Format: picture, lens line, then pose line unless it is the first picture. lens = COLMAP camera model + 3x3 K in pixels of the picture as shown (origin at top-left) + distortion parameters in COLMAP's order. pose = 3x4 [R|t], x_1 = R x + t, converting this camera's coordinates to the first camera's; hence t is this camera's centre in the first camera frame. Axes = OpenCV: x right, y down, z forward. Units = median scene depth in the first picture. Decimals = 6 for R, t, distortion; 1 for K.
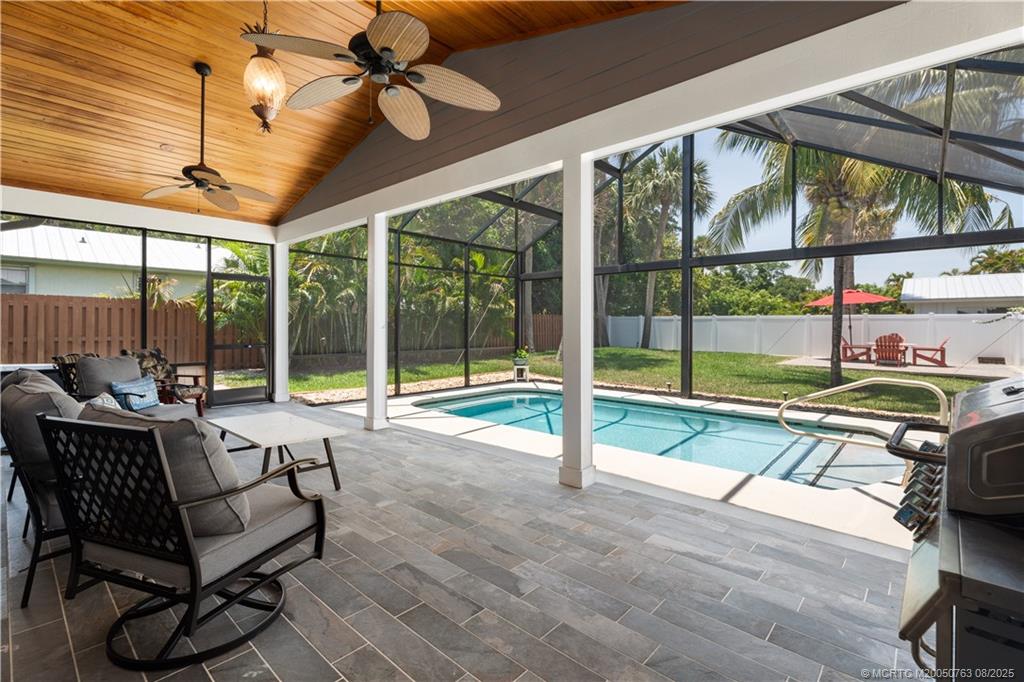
lens RADIAL K [[462.0, 0, 510.6], [0, 462.0, 334.2], [0, 0, 1]] dist [0.001237, 0.000053]
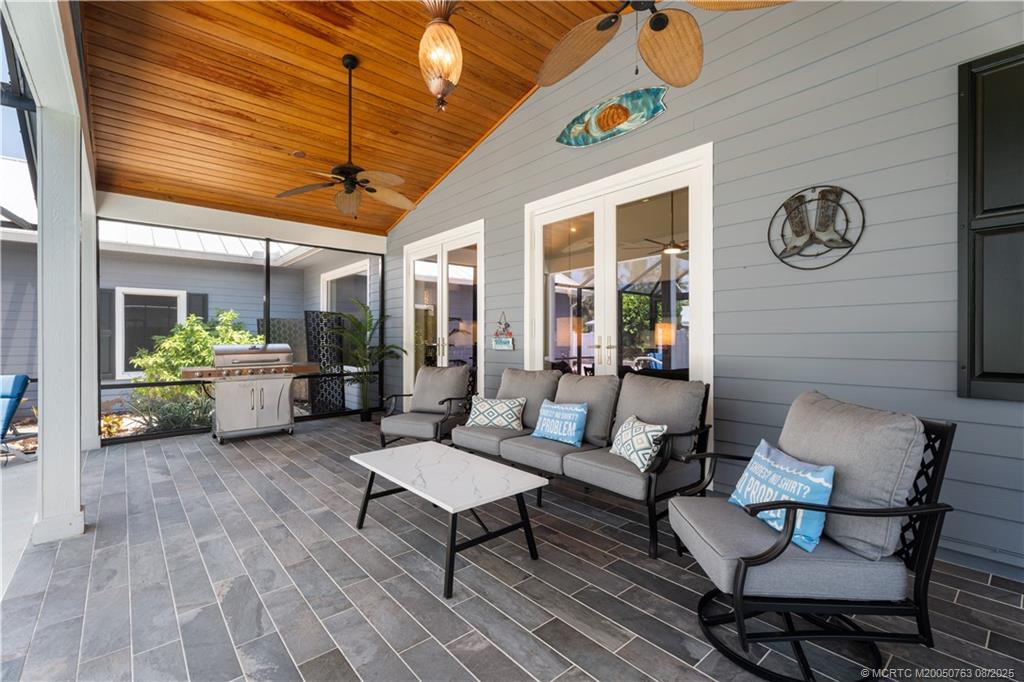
lens RADIAL K [[462.0, 0, 513.8], [0, 462.0, 338.5], [0, 0, 1]] dist [0.001237, 0.000053]
pose [[-0.991555, -0.005227, 0.129584, -0.809338], [-0.003572, 0.999909, 0.013002, -0.020642], [-0.129640, 0.012429, -0.991483, 1.911091]]
